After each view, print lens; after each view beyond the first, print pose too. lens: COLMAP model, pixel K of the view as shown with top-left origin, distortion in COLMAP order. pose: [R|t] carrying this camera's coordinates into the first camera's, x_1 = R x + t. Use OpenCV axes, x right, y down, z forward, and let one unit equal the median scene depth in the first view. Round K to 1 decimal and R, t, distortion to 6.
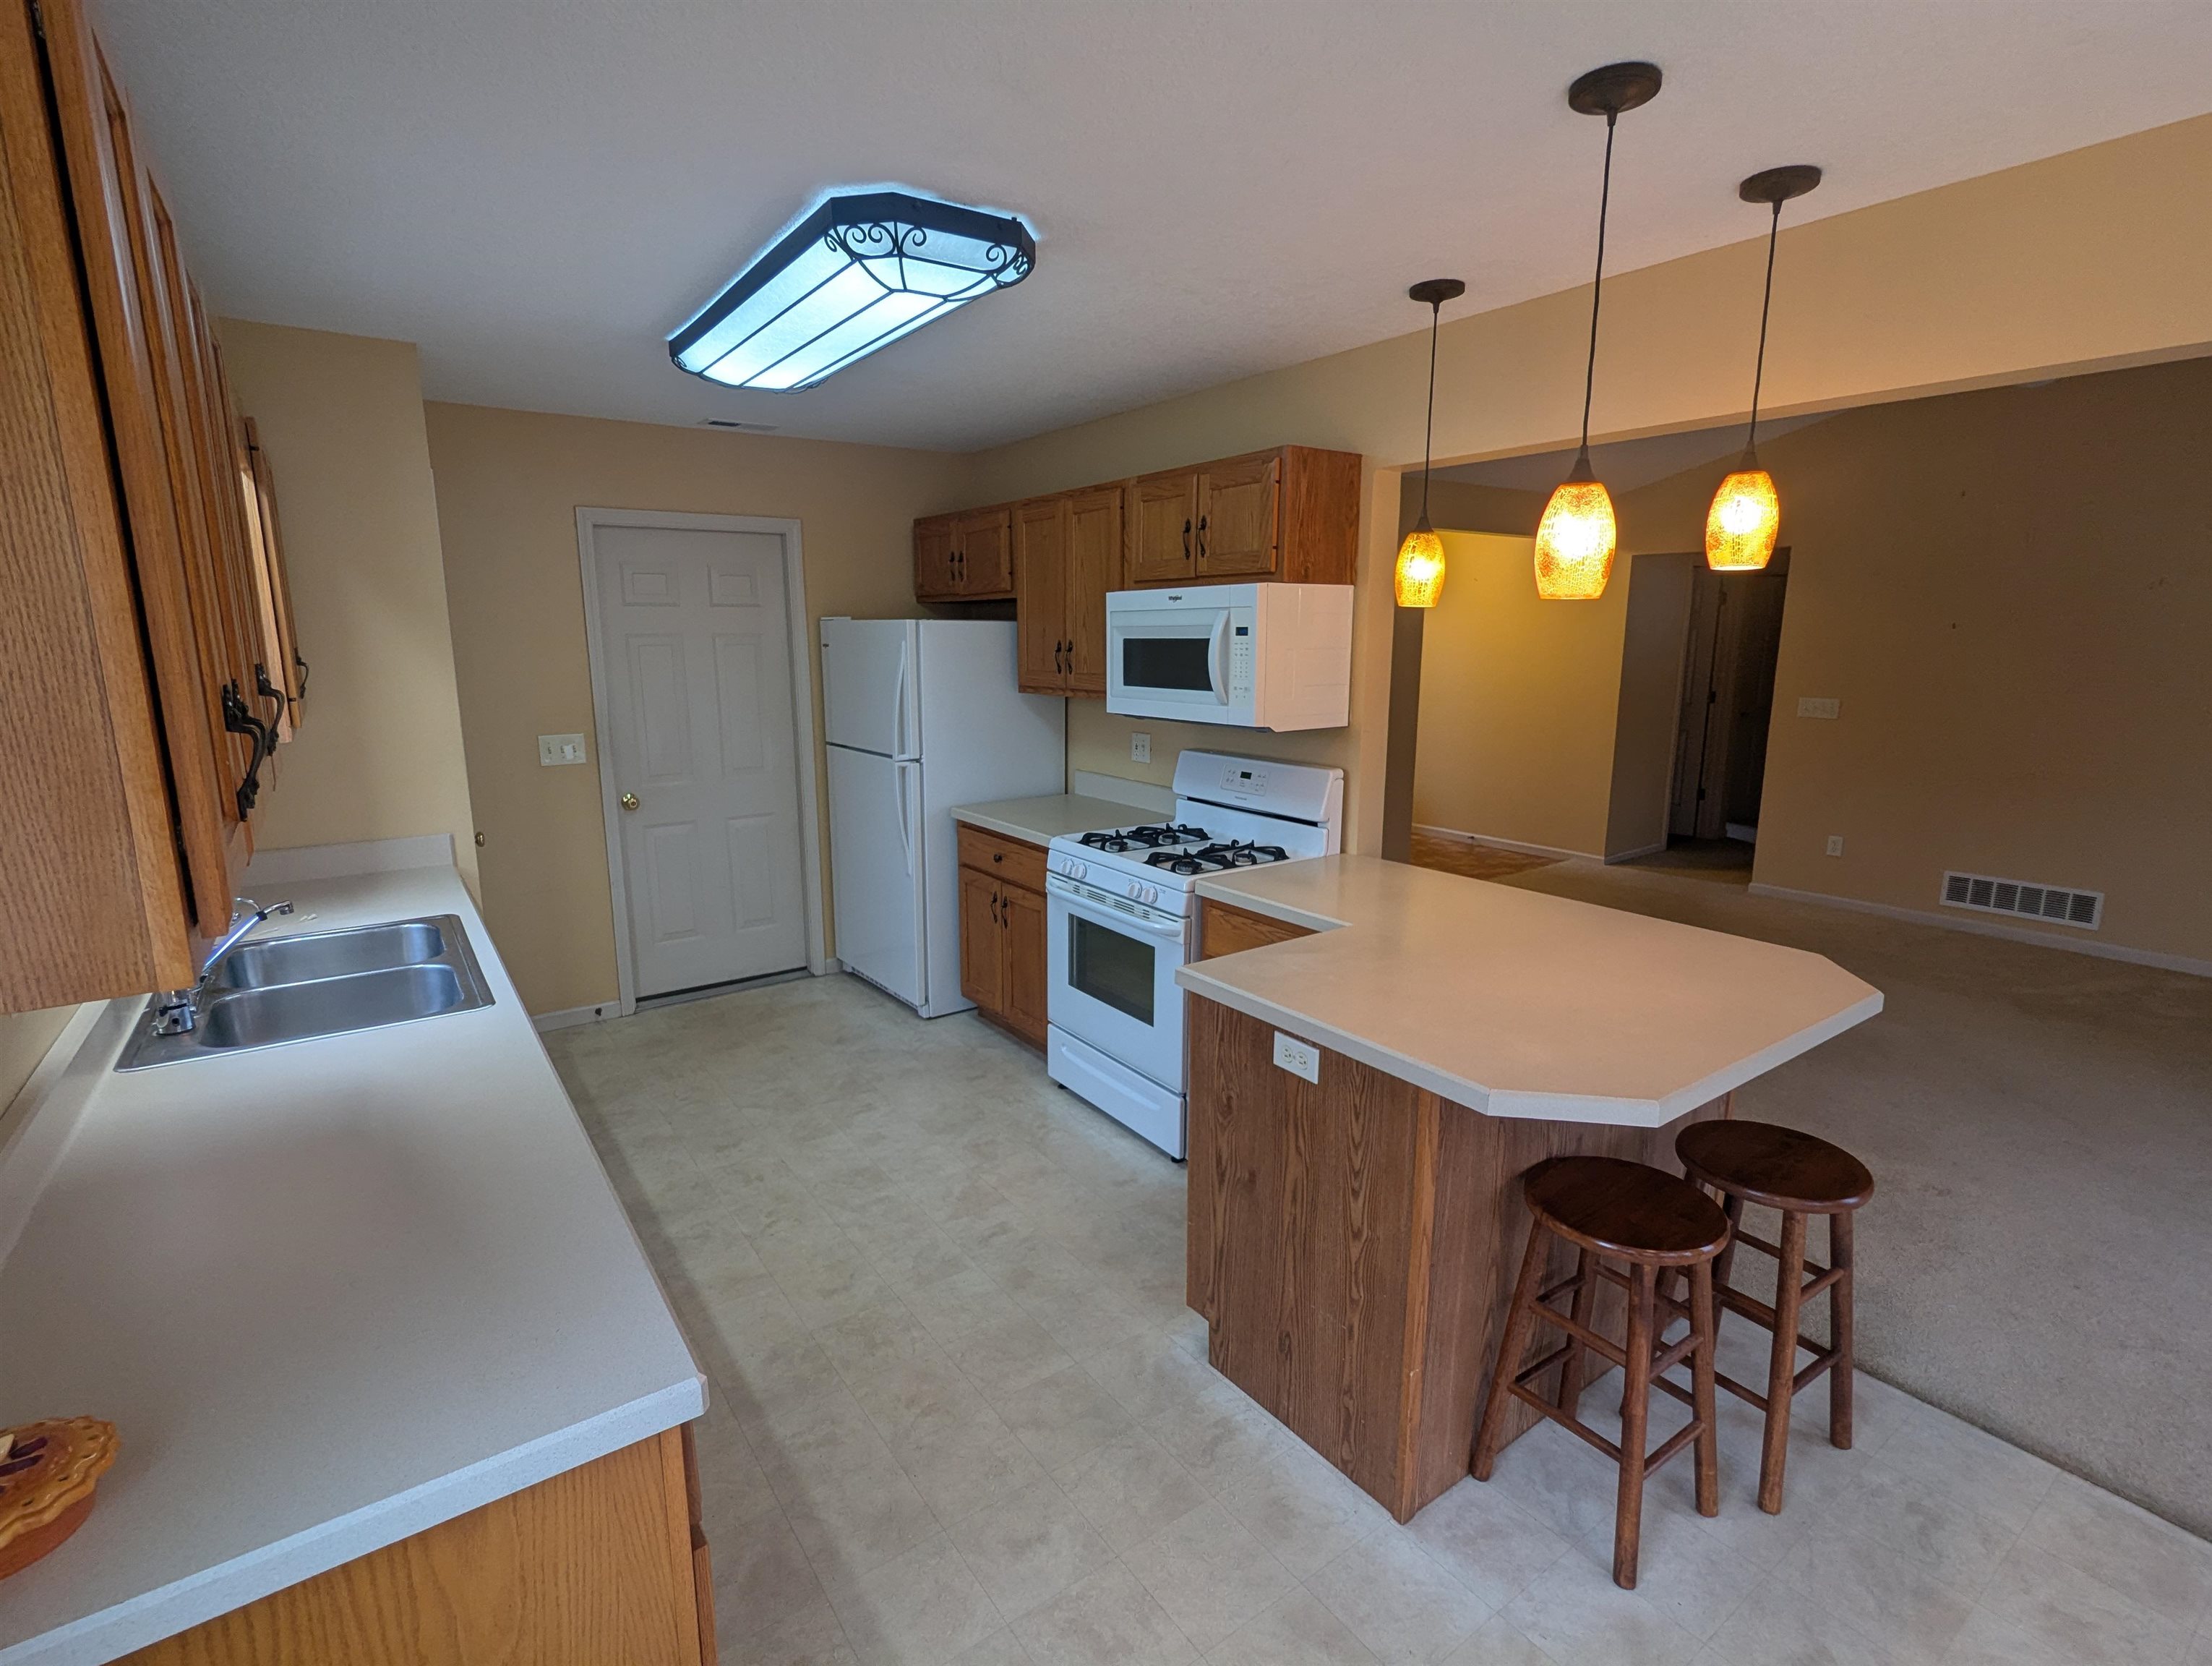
lens RADIAL K [[1048.8, 0, 1096.0], [0, 1048.8, 839.5], [0, 0, 1]] dist [0.011780, 0.000028]
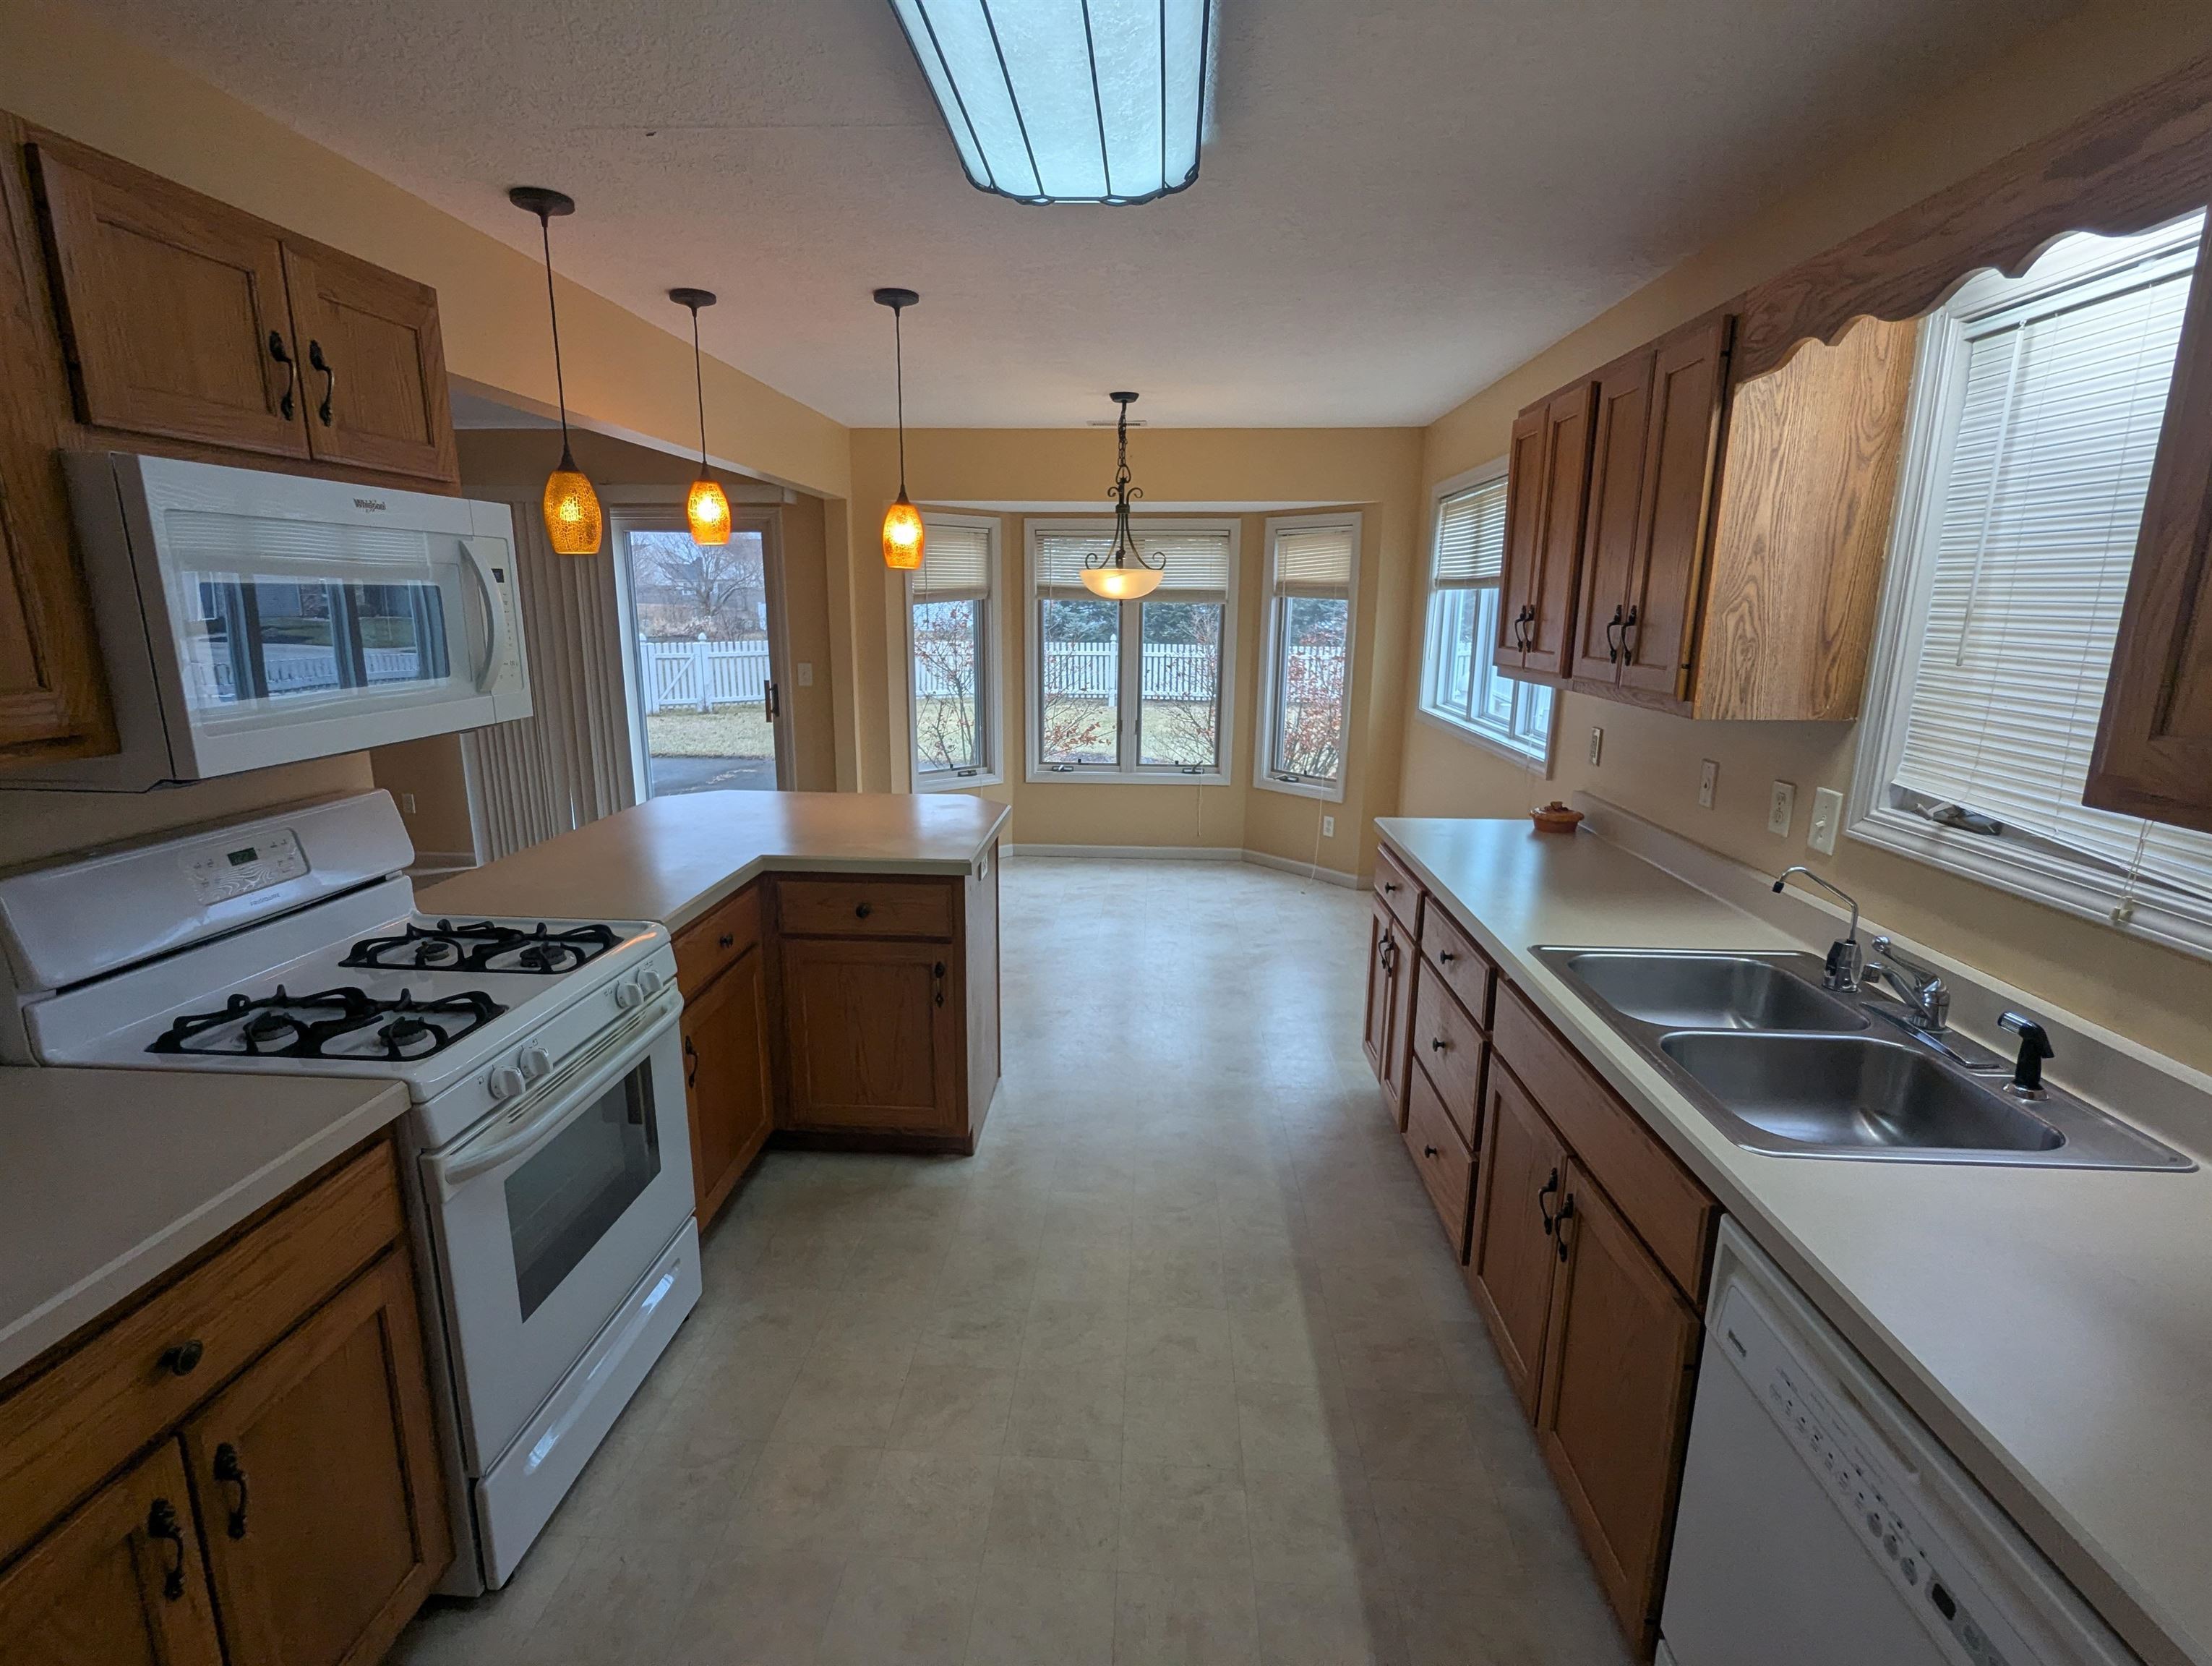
lens RADIAL K [[1048.8, 0, 1097.9], [0, 1048.8, 836.4], [0, 0, 1]] dist [0.011780, 0.000028]
pose [[-0.775836, -0.125456, 0.618336, -0.544931], [0.134351, 0.924705, 0.356189, -0.217251], [-0.616464, 0.359418, -0.700564, 1.208260]]
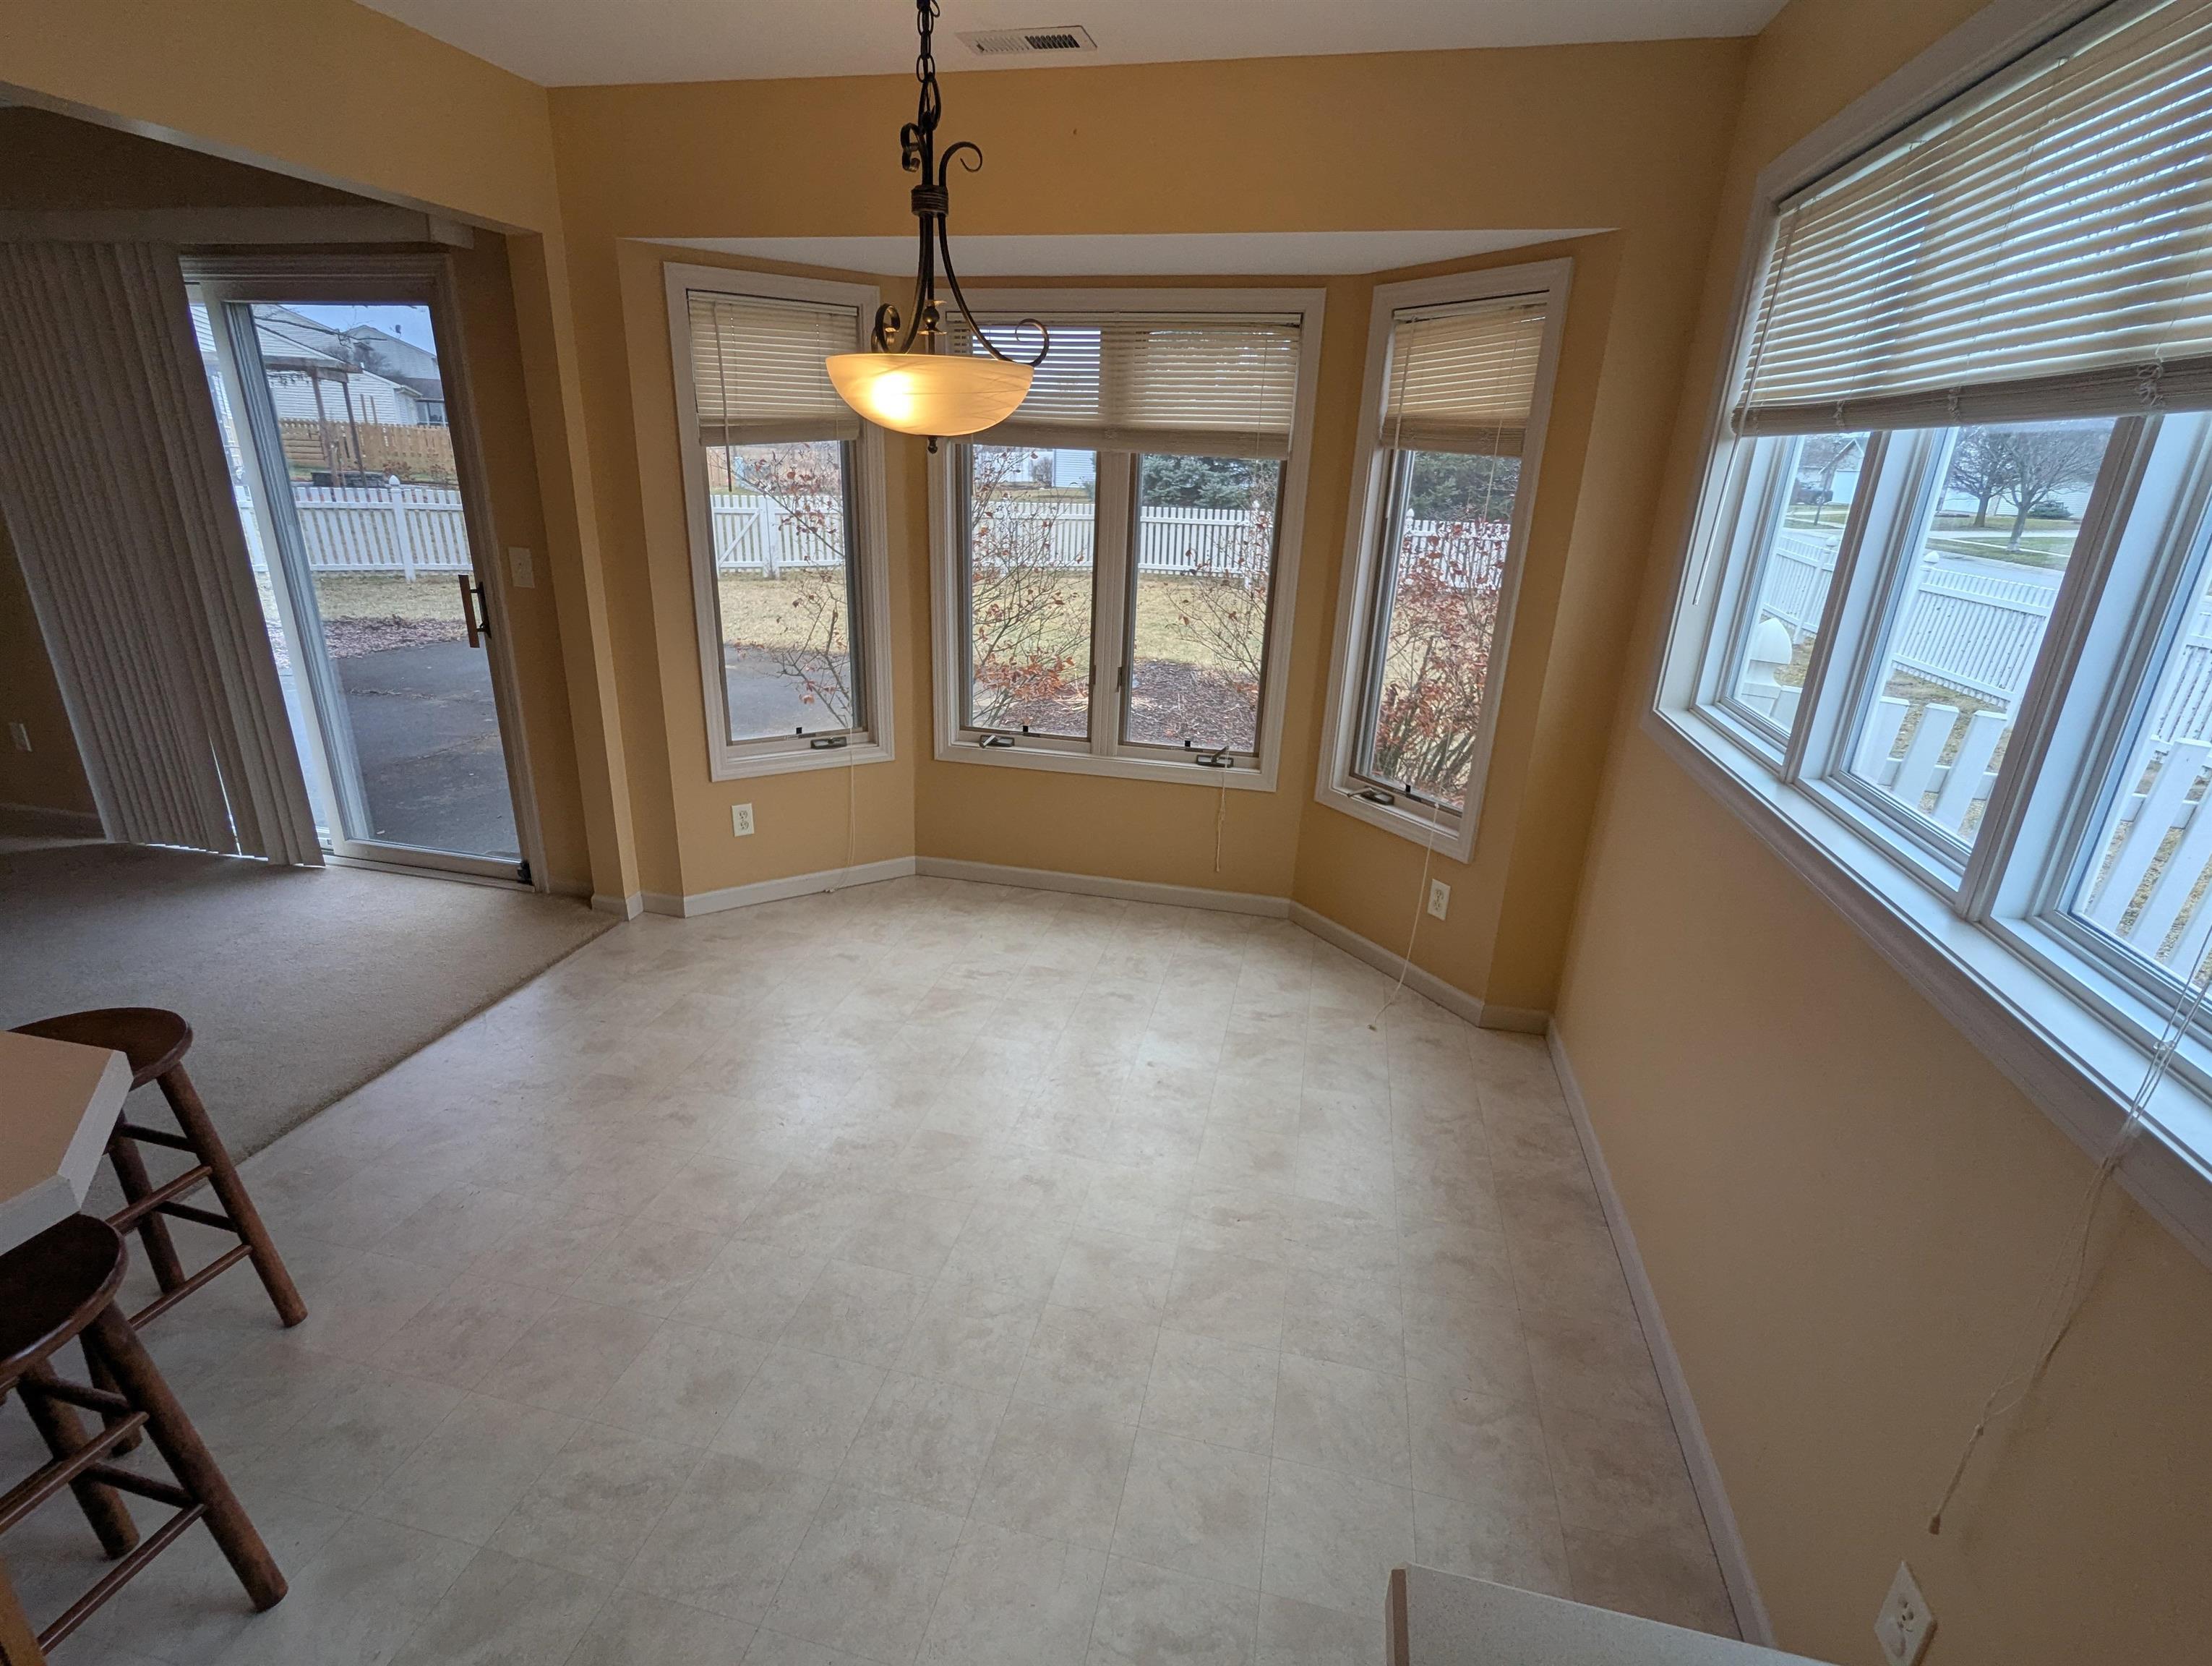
lens RADIAL K [[1048.8, 0, 1098.5], [0, 1048.8, 835.2], [0, 0, 1]] dist [0.011780, 0.000028]
pose [[-0.657348, -0.259192, 0.707611, -0.372575], [0.133095, 0.884298, 0.447552, -0.139793], [-0.741741, 0.388377, -0.546795, 0.823674]]
